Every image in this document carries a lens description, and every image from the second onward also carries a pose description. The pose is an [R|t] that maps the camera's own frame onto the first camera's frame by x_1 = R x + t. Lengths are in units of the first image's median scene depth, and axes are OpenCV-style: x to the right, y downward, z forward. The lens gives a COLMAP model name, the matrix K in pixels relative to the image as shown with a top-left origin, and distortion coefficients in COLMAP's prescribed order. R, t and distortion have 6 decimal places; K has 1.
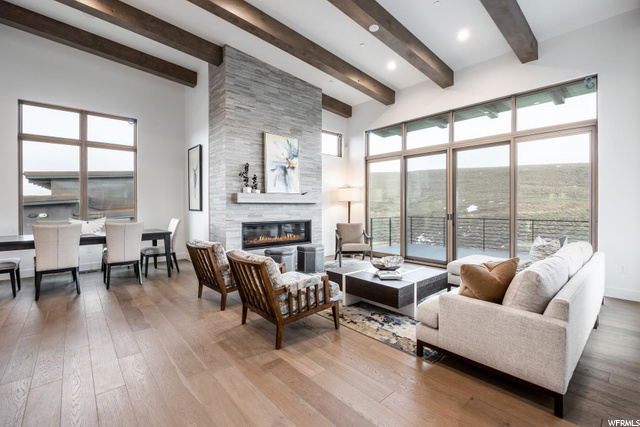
lens RADIAL K [[278.4, 0, 333.1], [0, 278.4, 206.2], [0, 0, 1]] dist [-0.018947, 0.000132]
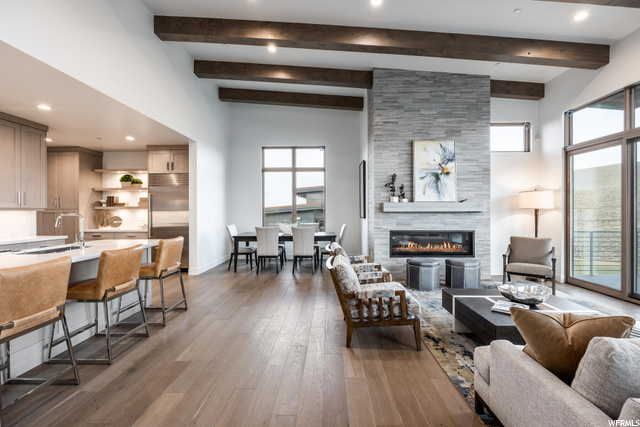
lens RADIAL K [[287.5, 0, 332.2], [0, 287.5, 210.2], [0, 0, 1]] dist [-0.023512, 0.000394]
pose [[0.726545, -0.001788, -0.687117, 0.238211], [0.000177, 0.999997, -0.002416, -0.014367], [0.687119, 0.001634, 0.726543, 0.052632]]
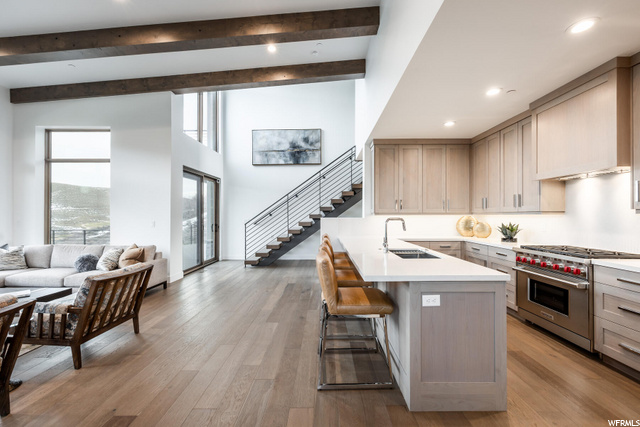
lens RADIAL K [[260.8, 0, 322.8], [0, 260.8, 216.7], [0, 0, 1]] dist [0.000118, 0.000039]
pose [[-0.718183, 0.001768, 0.695852, -0.704966], [0.004514, 0.999988, 0.002118, -0.012469], [-0.695839, 0.004662, -0.718182, 0.542787]]
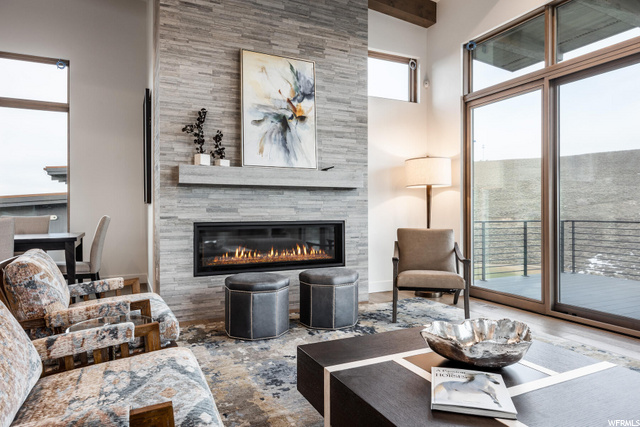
lens RADIAL K [[386.9, 0, 323.2], [0, 386.9, 210.0], [0, 0, 1]] dist [-0.010314, -0.001318]
pose [[0.952631, -0.003672, -0.304105, 0.113306], [0.003384, 0.999993, -0.001475, 0.033508], [0.304109, 0.000376, 0.952637, 0.346196]]
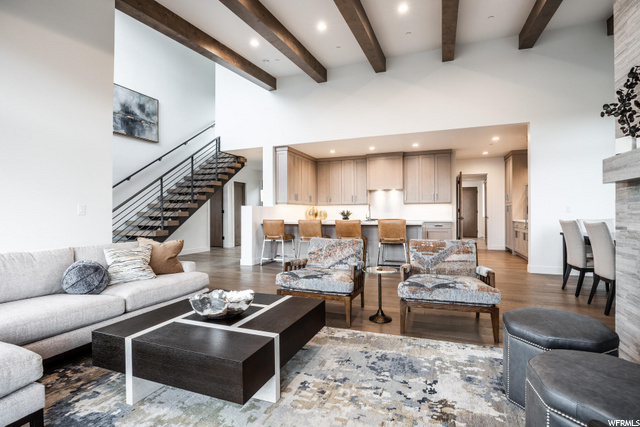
lens RADIAL K [[316.0, 0, 320.0], [0, 316.0, 213.5], [0, 0, 1]] dist [0.000116, 0.000059]
pose [[-0.907953, 0.008440, -0.418988, 0.193051], [0.008721, 0.999961, 0.001244, 0.021771], [0.418982, -0.002524, -0.907991, 1.085736]]
